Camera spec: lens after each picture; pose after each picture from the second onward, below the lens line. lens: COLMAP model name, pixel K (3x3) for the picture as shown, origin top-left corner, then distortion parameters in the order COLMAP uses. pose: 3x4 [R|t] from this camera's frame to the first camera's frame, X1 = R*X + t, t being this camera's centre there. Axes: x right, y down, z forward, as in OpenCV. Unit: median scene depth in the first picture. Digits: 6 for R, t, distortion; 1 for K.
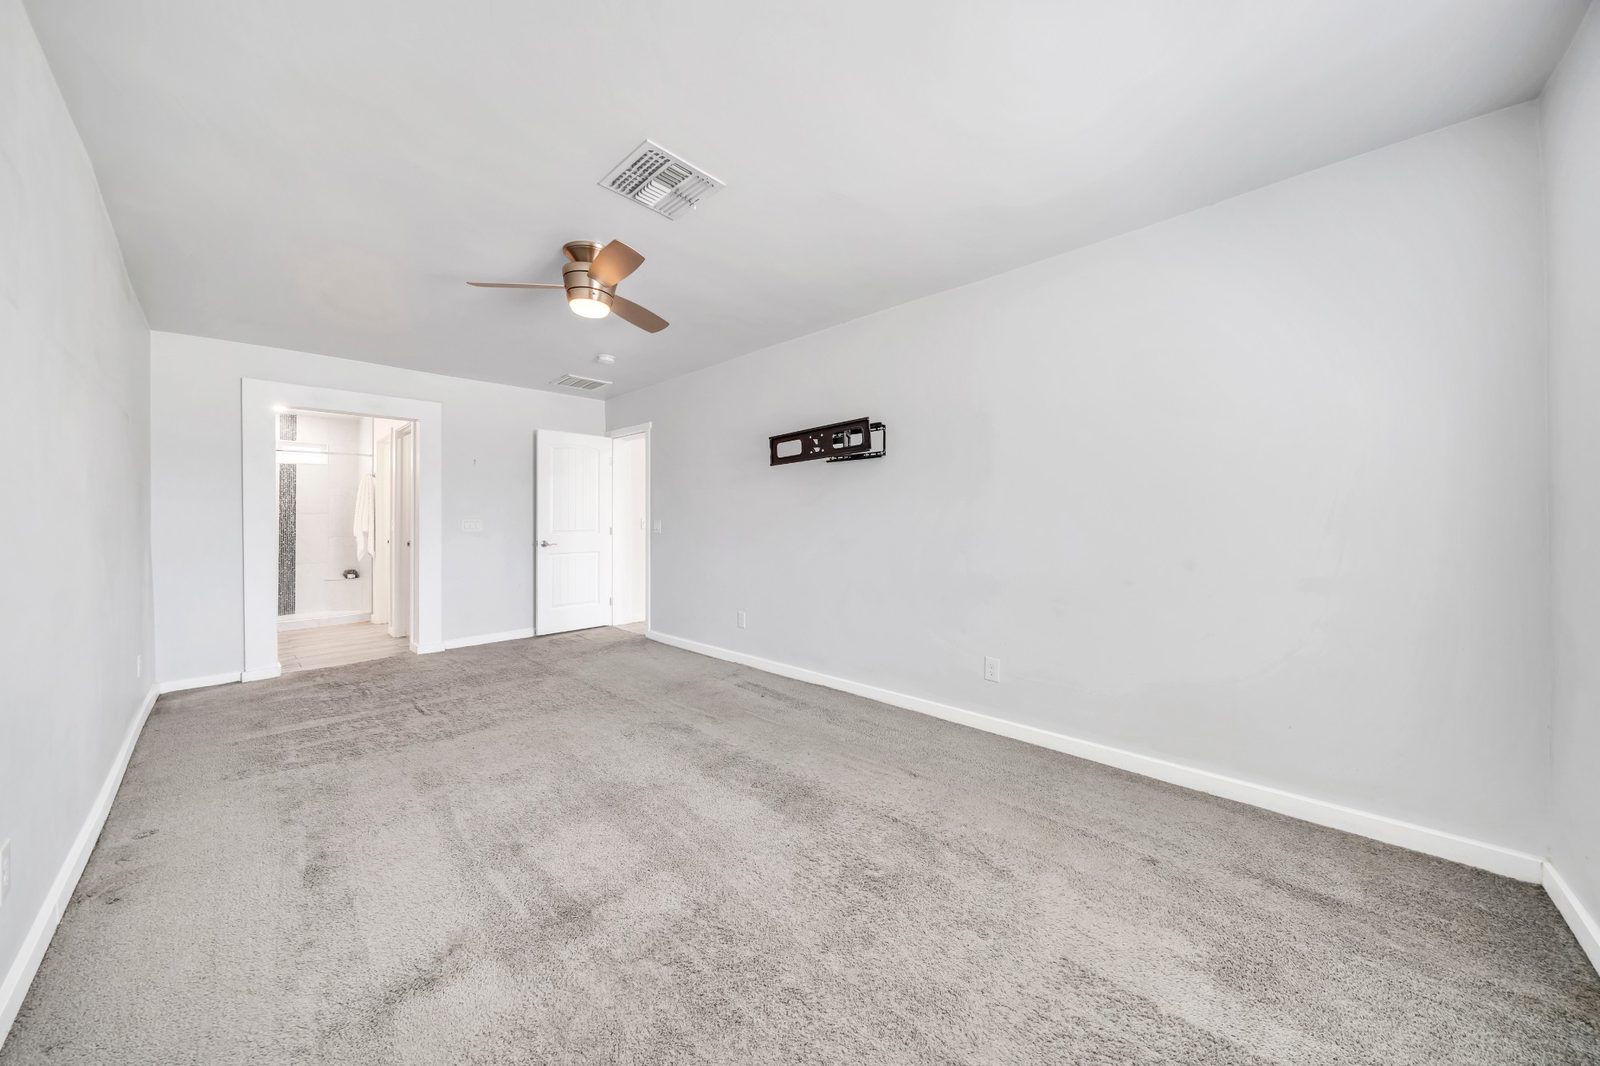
lens RADIAL K [[544.5, 0, 787.8], [0, 544.5, 528.0], [0, 0, 1]] dist [-0.000617, -0.000045]
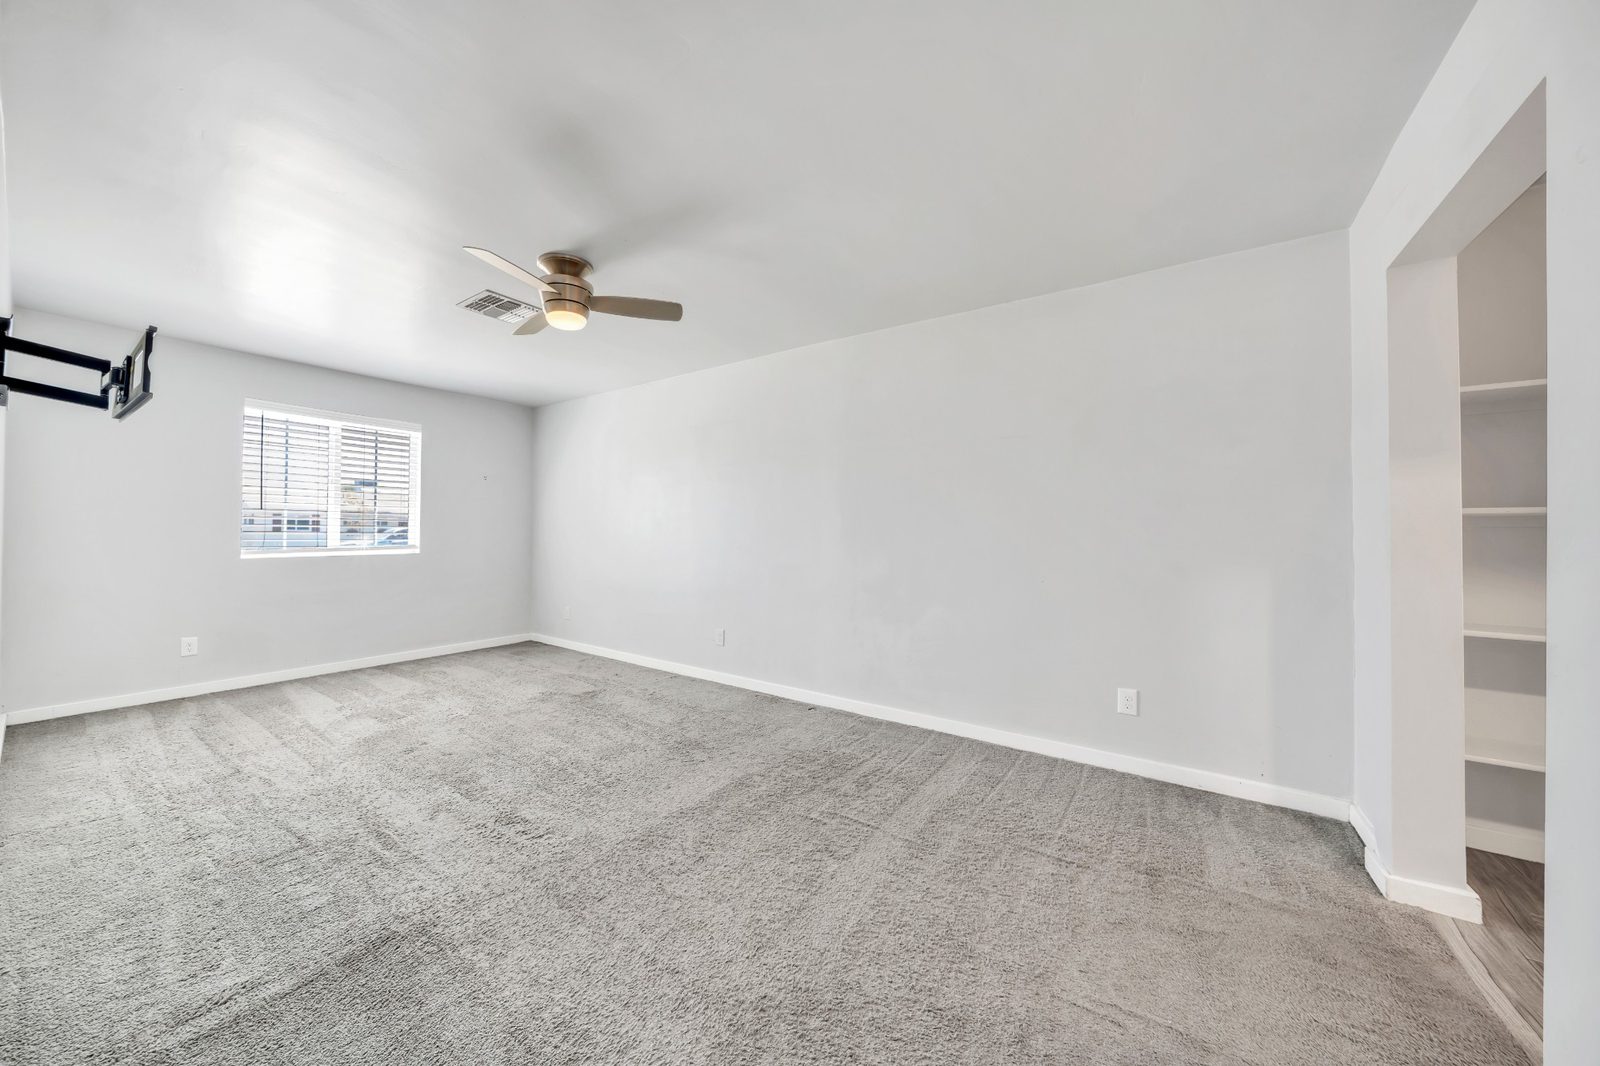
lens RADIAL K [[544.5, 0, 787.8], [0, 544.5, 528.0], [0, 0, 1]] dist [-0.000617, -0.000045]
pose [[-0.987742, -0.002219, -0.156079, -0.584151], [-0.000865, 0.999961, -0.008742, -0.021150], [0.156092, -0.008500, -0.987706, 1.963376]]
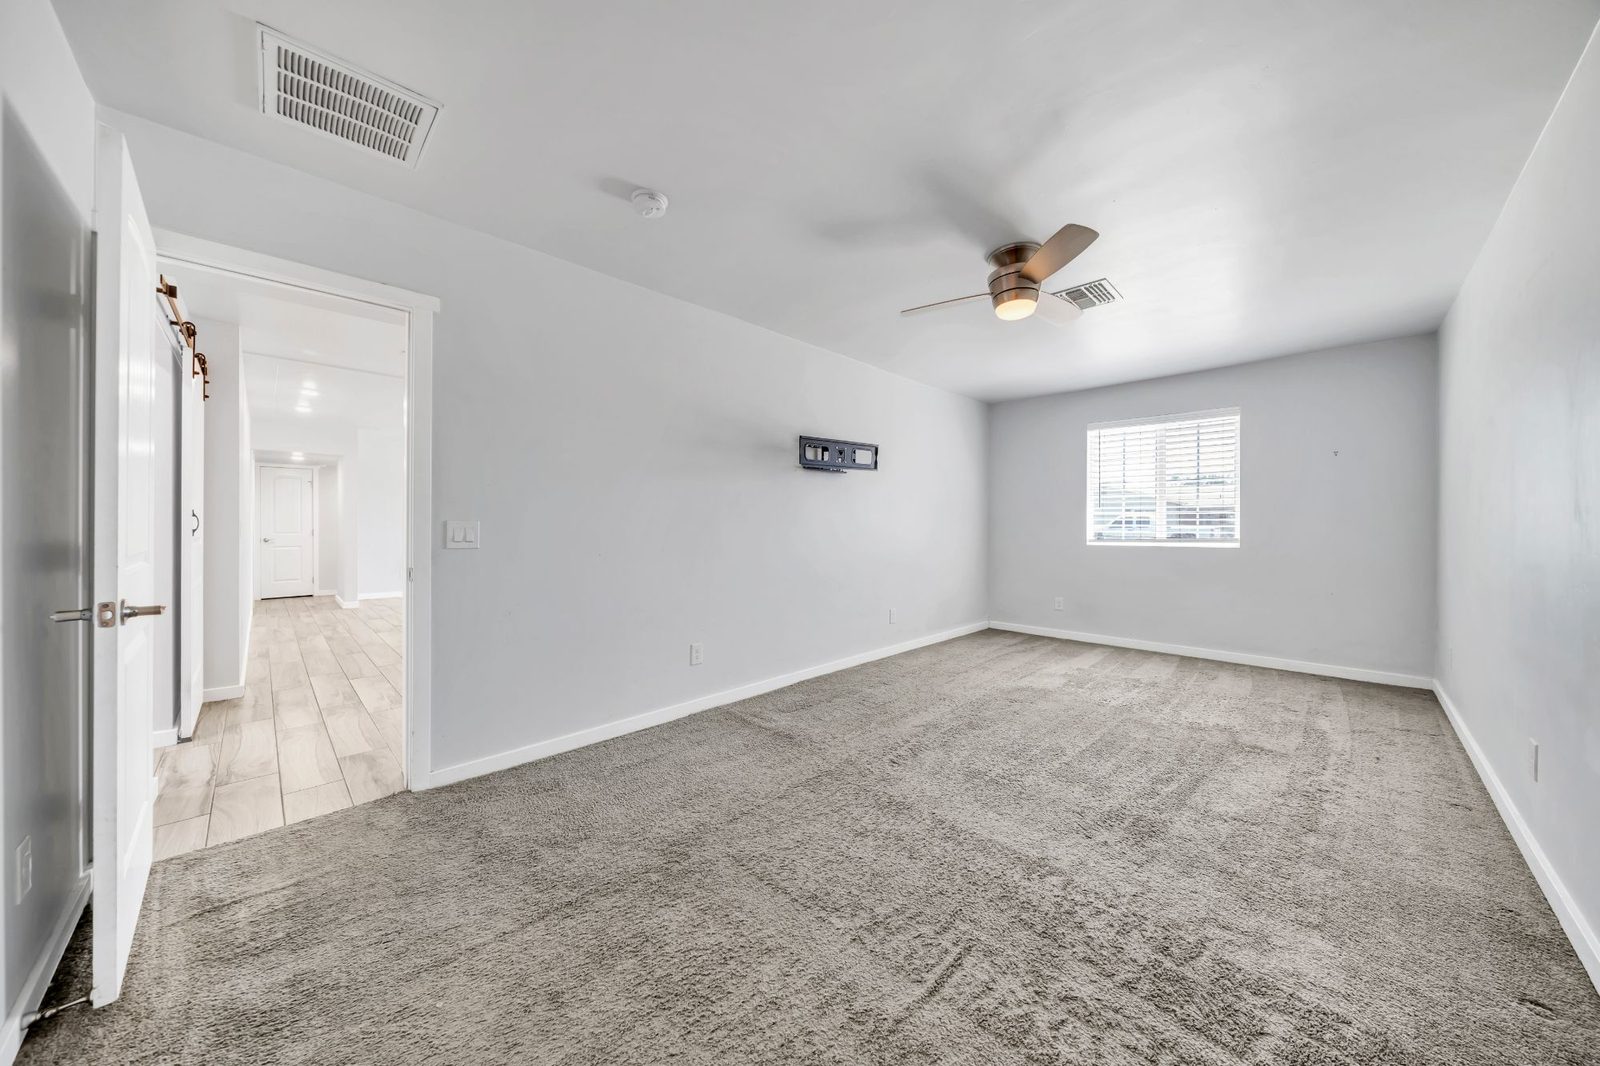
lens RADIAL K [[544.5, 0, 787.8], [0, 544.5, 528.0], [0, 0, 1]] dist [-0.000617, -0.000045]
pose [[0.021853, -0.000839, 0.999761, -1.314698], [-0.000665, 0.999999, 0.000854, -0.012312], [-0.999761, -0.000683, 0.021853, 1.334080]]
